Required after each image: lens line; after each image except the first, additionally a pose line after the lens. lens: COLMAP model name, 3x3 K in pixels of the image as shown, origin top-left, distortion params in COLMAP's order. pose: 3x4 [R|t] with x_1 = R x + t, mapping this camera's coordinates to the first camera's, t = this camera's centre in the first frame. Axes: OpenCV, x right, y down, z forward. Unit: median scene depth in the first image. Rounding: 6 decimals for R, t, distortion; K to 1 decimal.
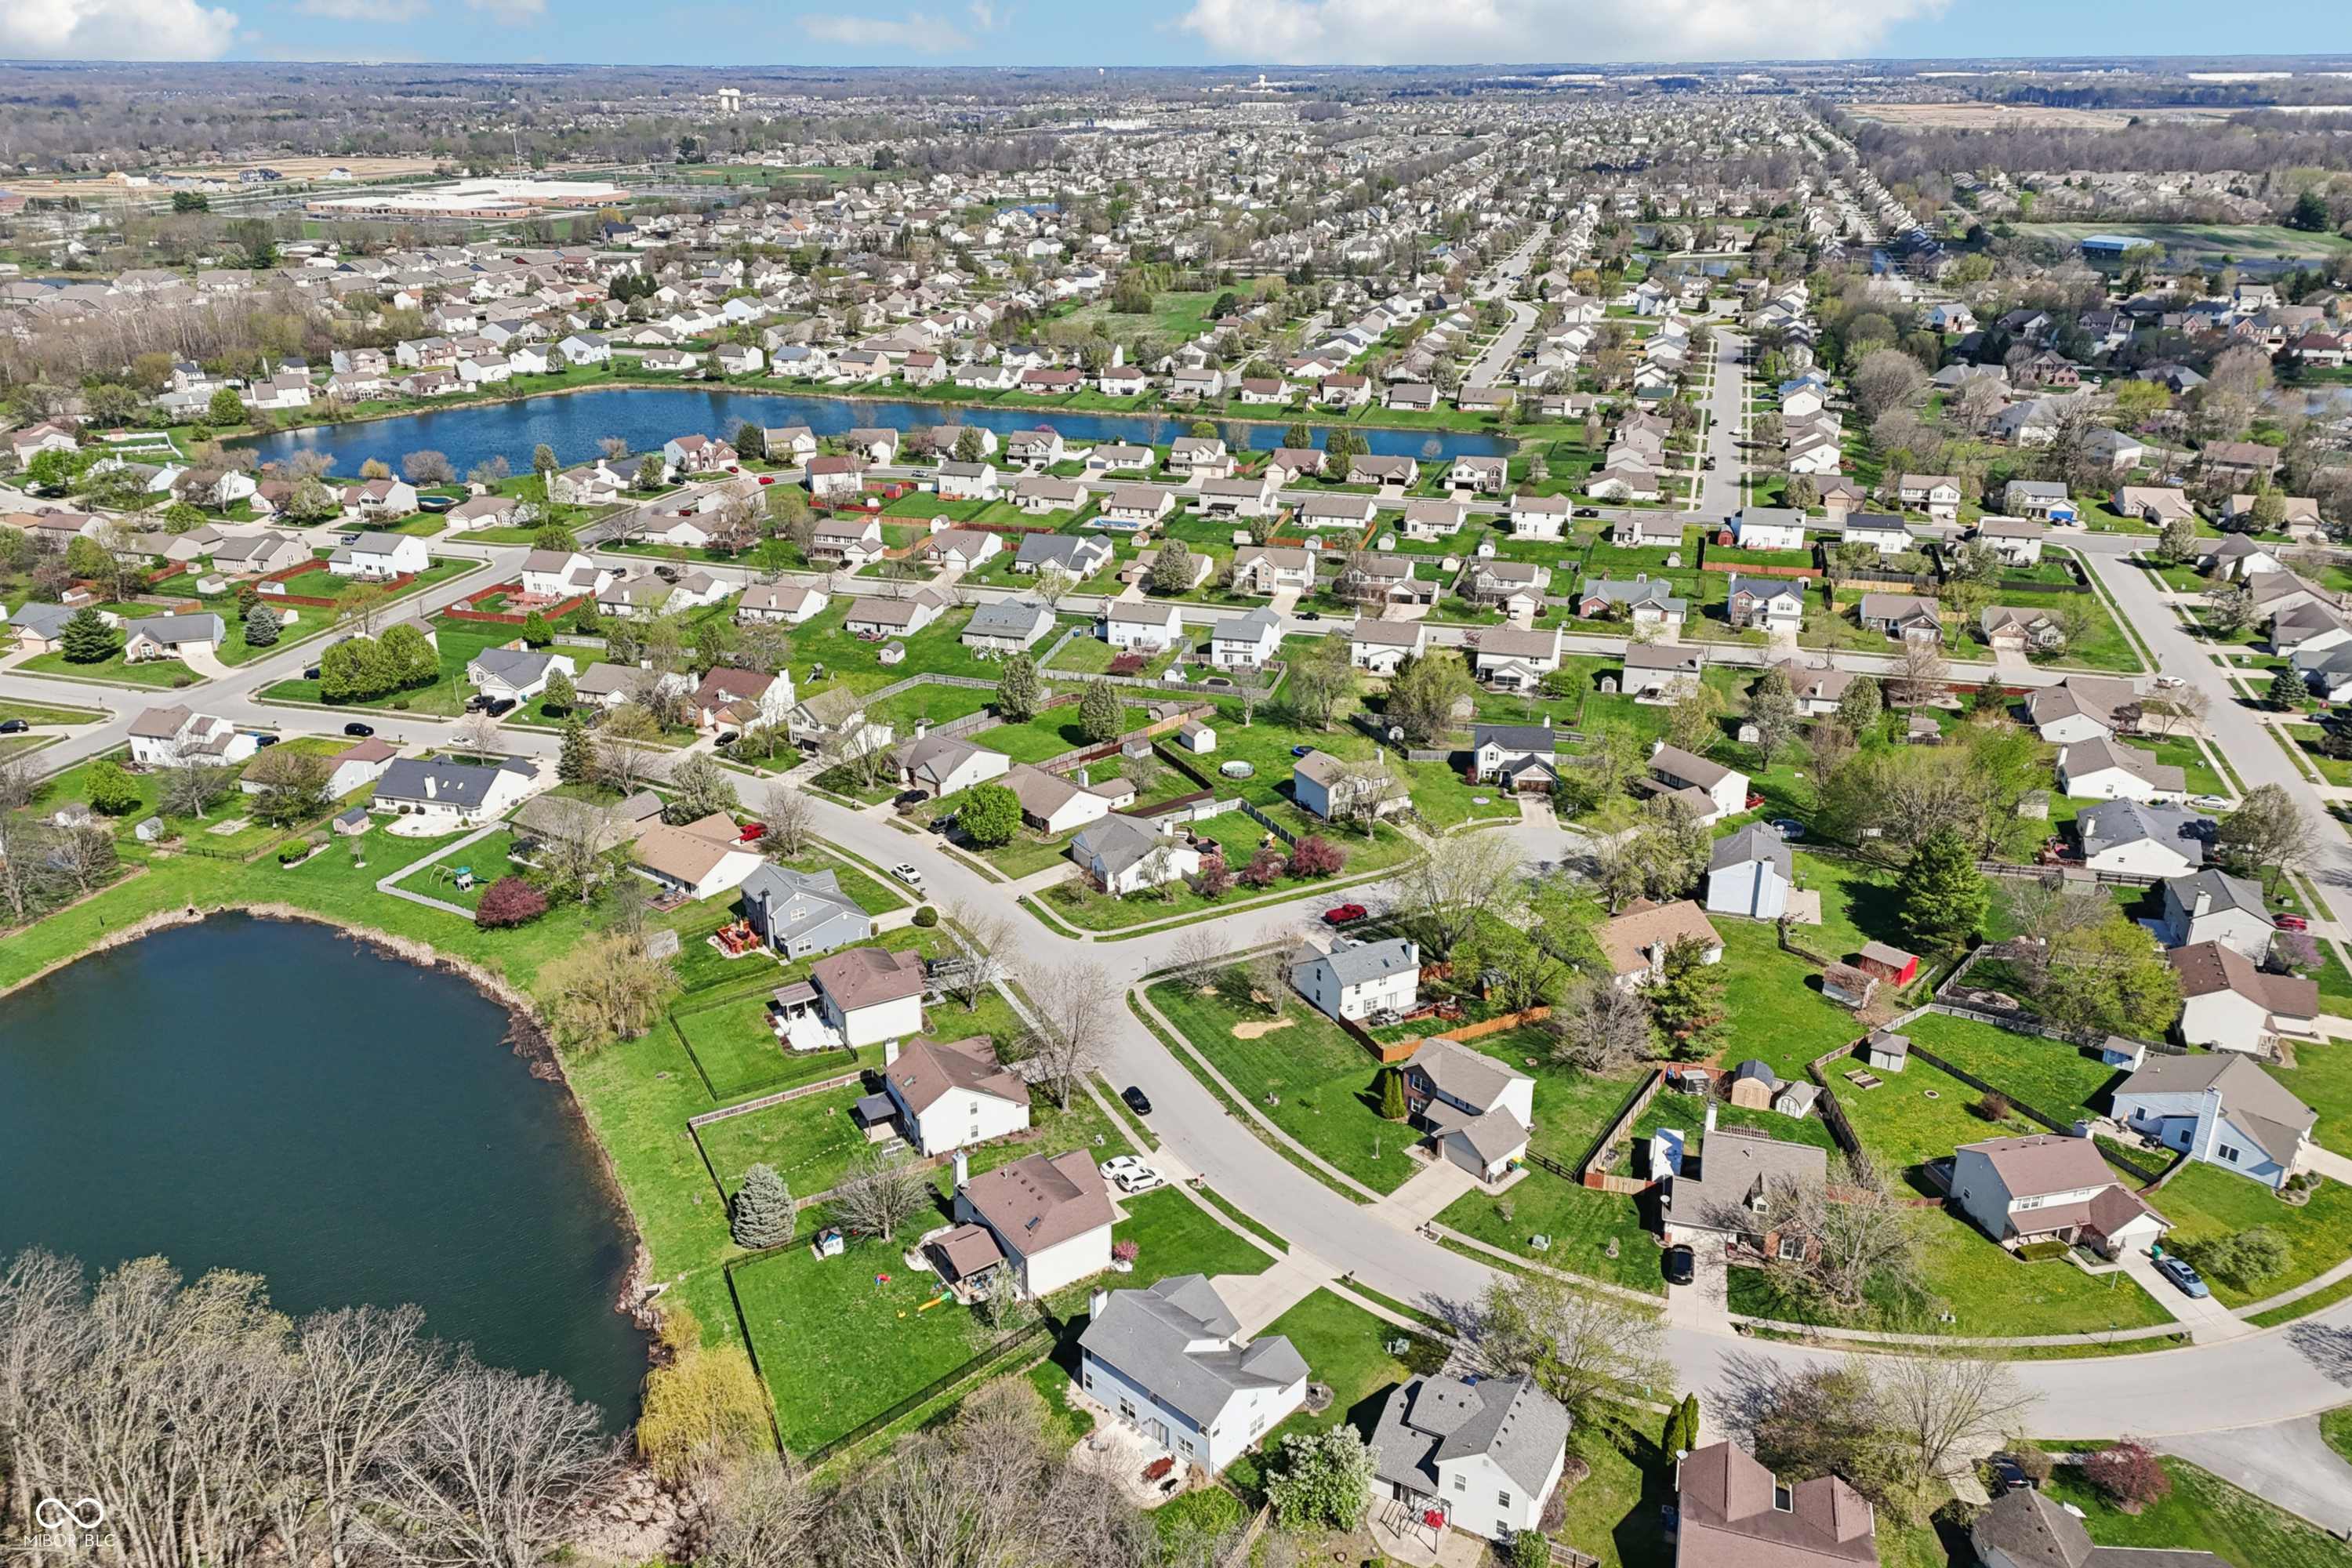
lens RADIAL K [[1725.2, 0, 1176.0], [0, 1725.2, 784.0], [0, 0, 1]] dist [0.096529, -0.093406]
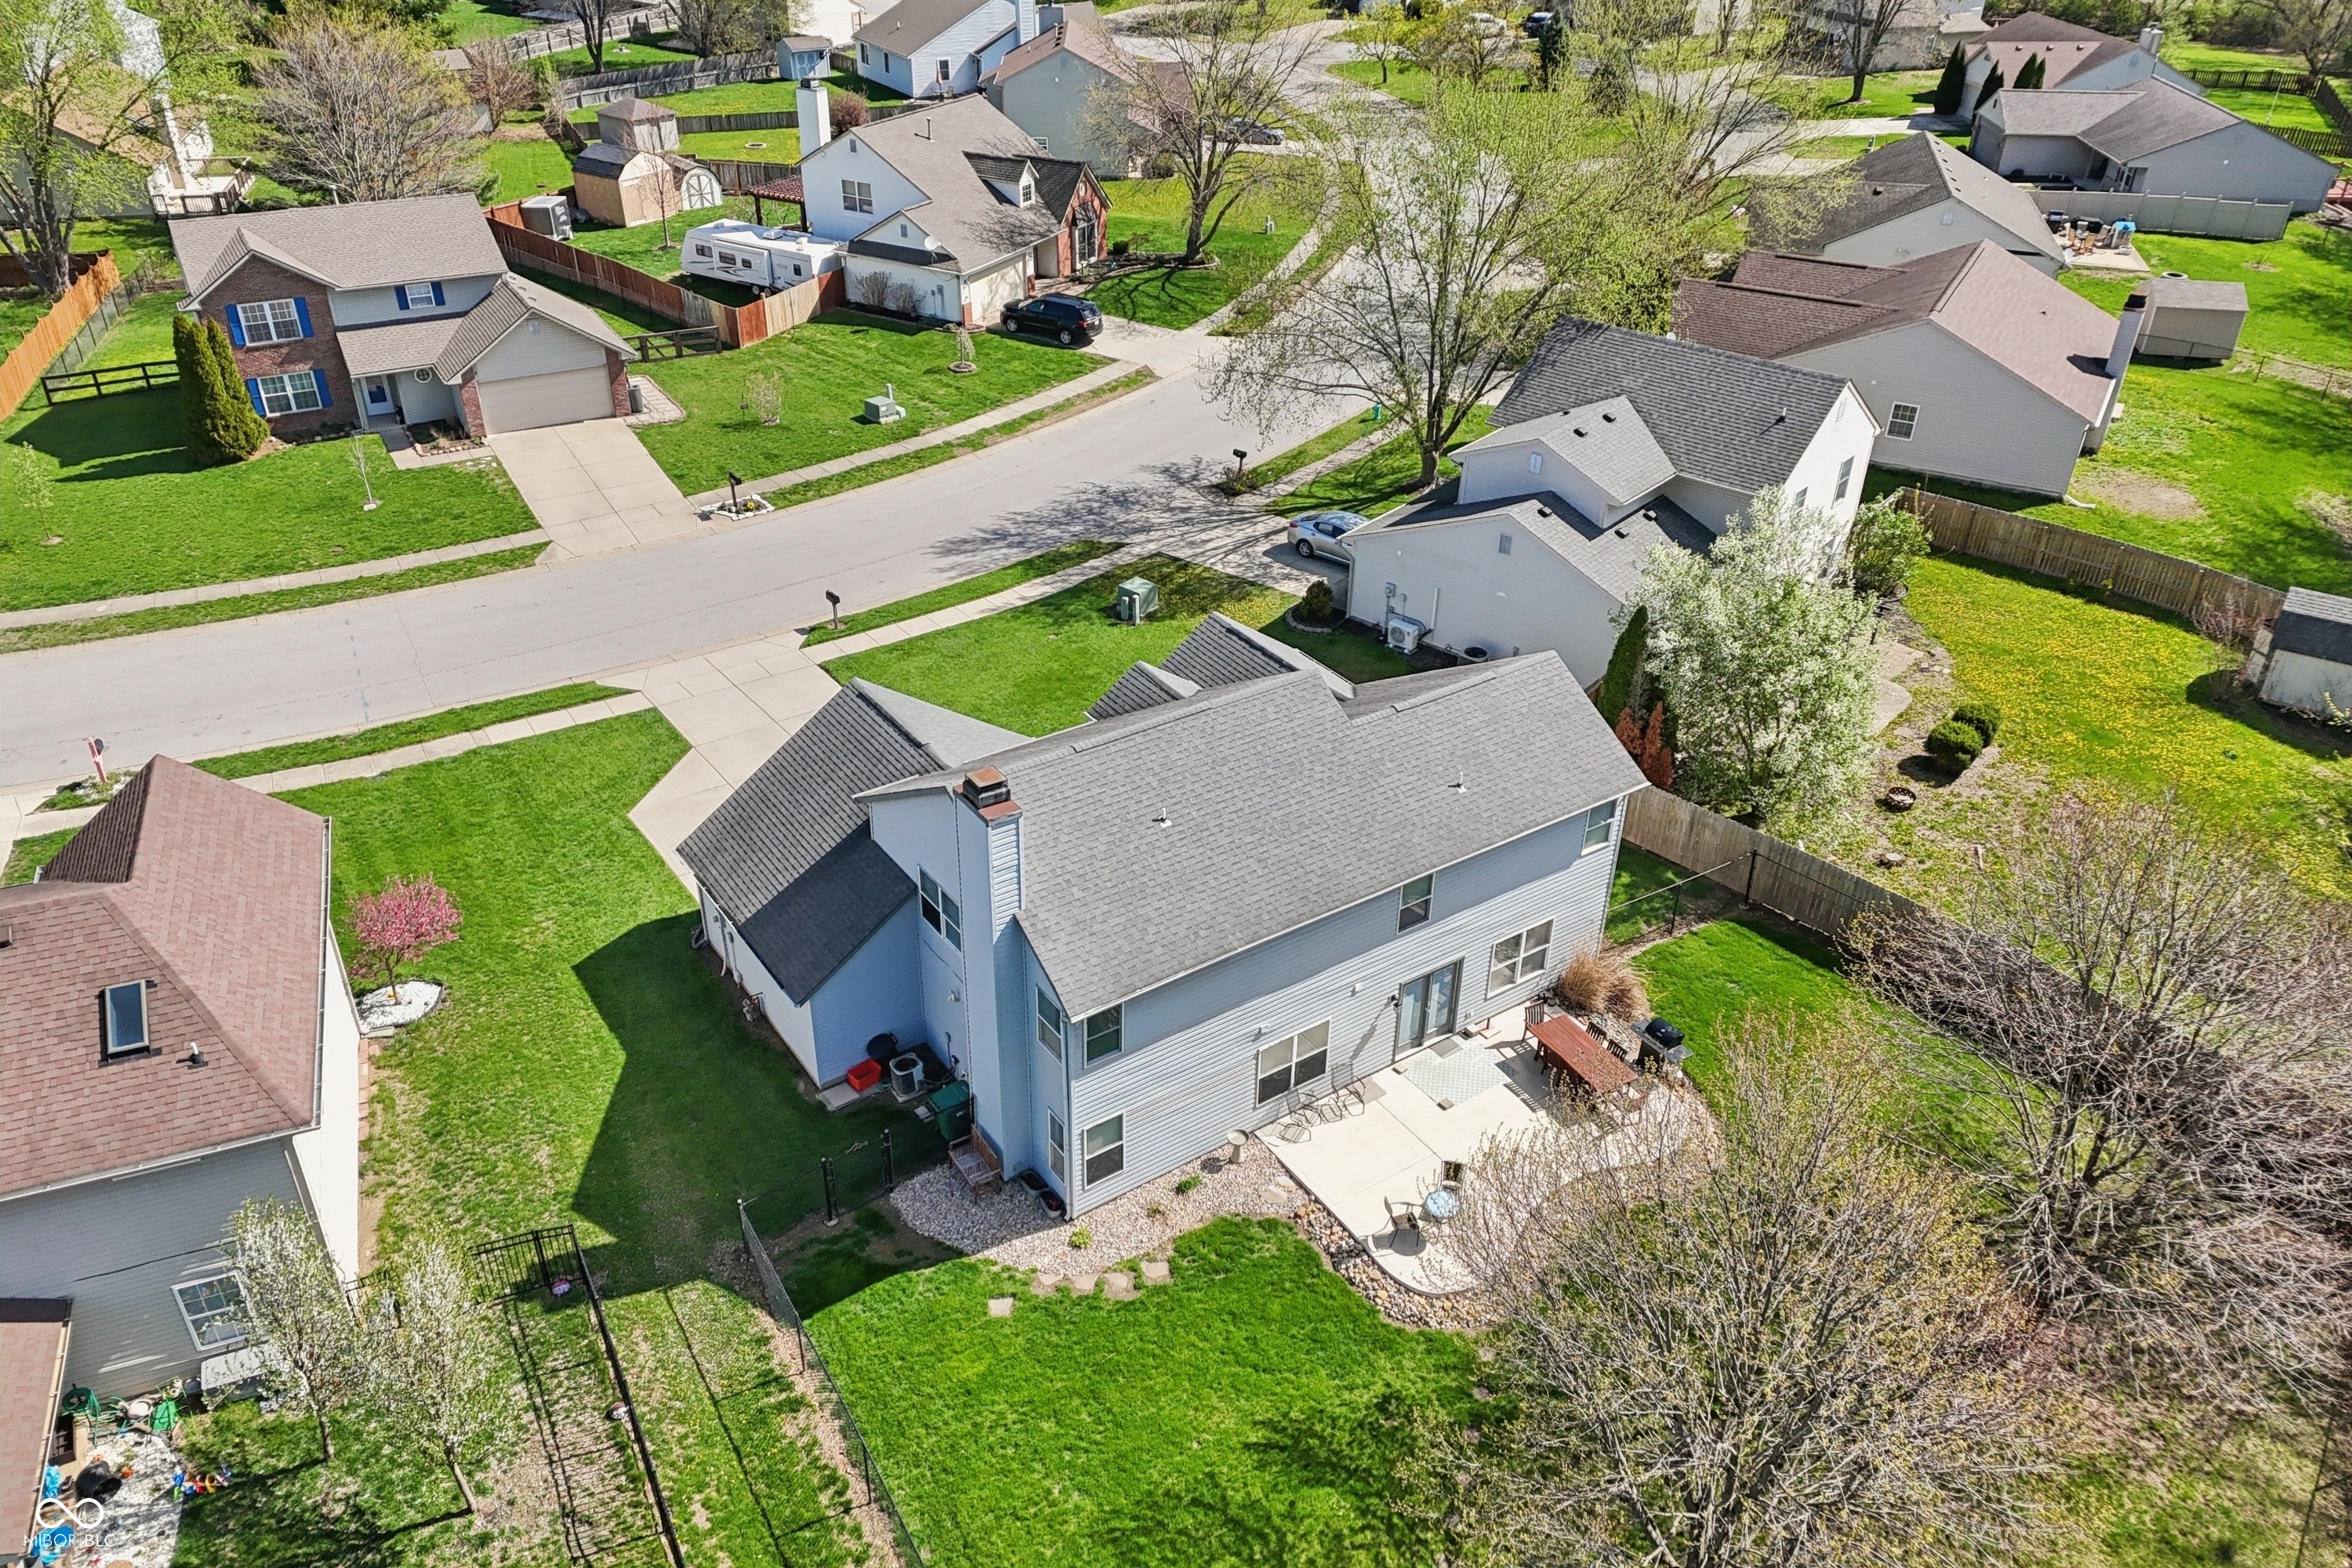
lens RADIAL K [[1681.1, 0, 1174.4], [0, 1681.1, 818.0], [0, 0, 1]] dist [0.085648, -0.080931]
pose [[0.217258, -0.523103, 0.824113, -0.143955], [0.353681, 0.829095, 0.433026, 0.149075], [-0.909785, 0.197394, 0.365139, 0.628191]]
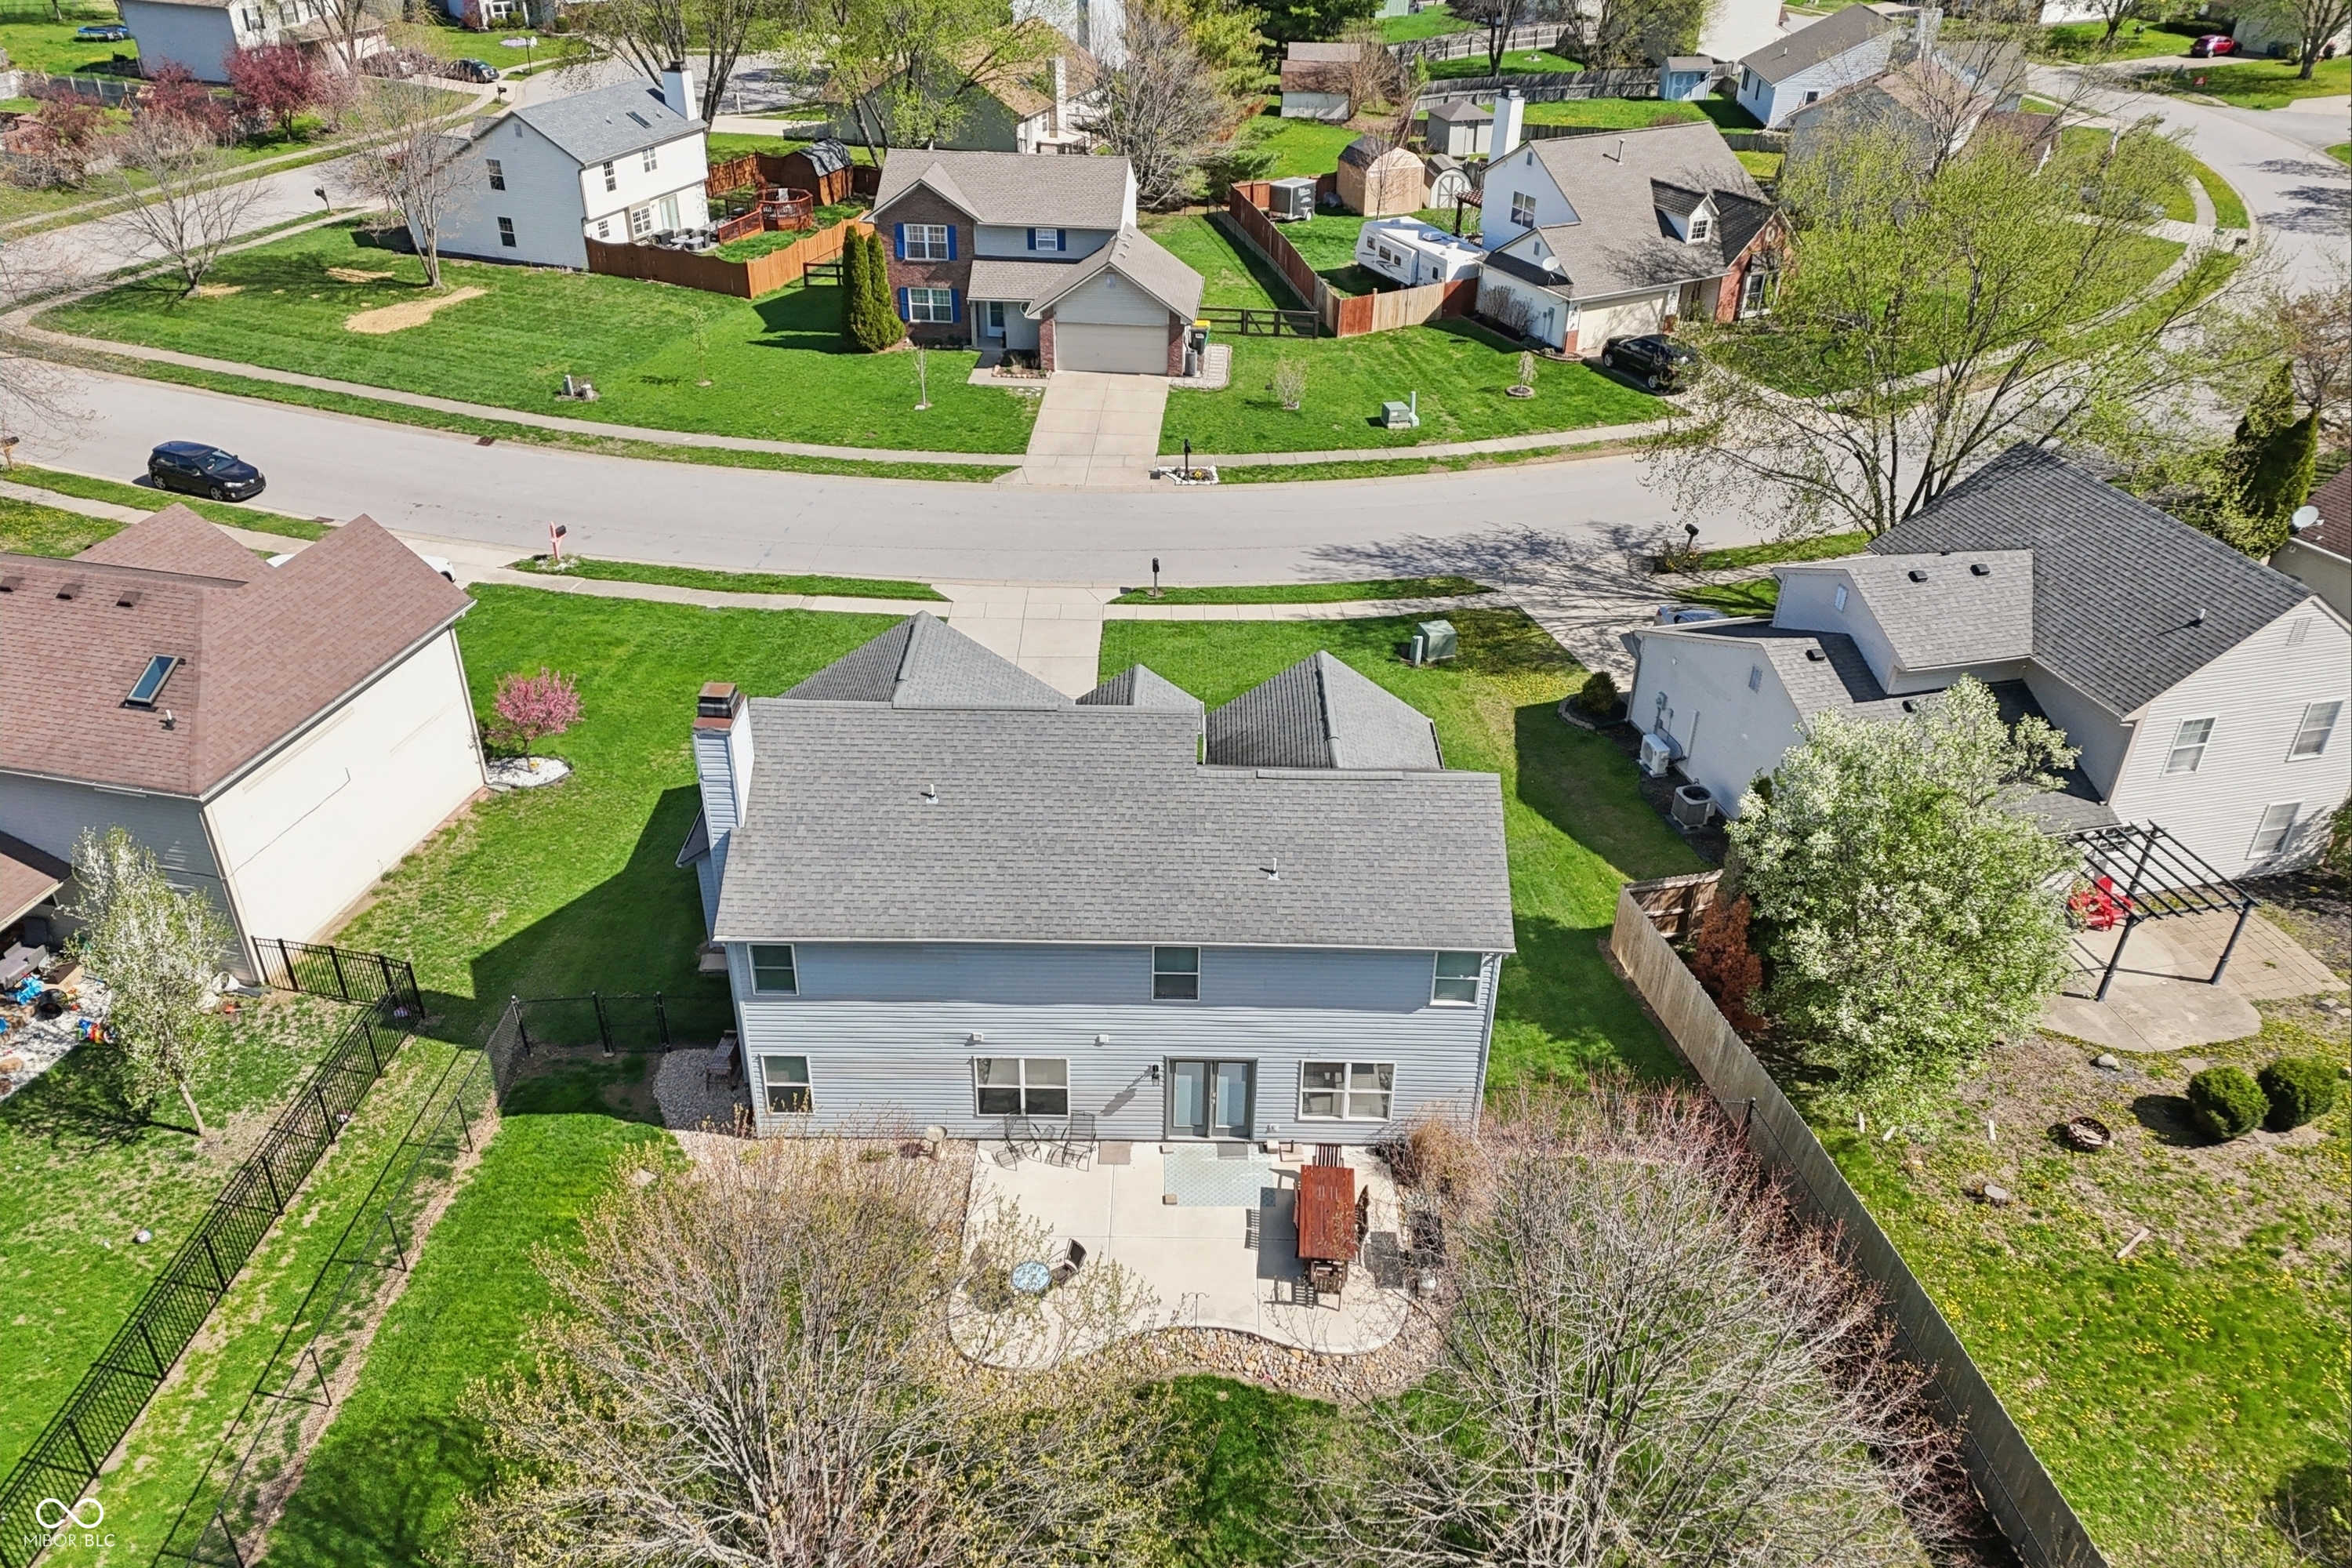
lens RADIAL K [[1681.1, 0, 1174.4], [0, 1681.1, 818.0], [0, 0, 1]] dist [0.085648, -0.080931]
pose [[0.735381, -0.353833, 0.577942, -0.090587], [0.239320, 0.933506, 0.267005, 0.181640], [-0.633988, -0.058038, 0.771162, 0.552928]]
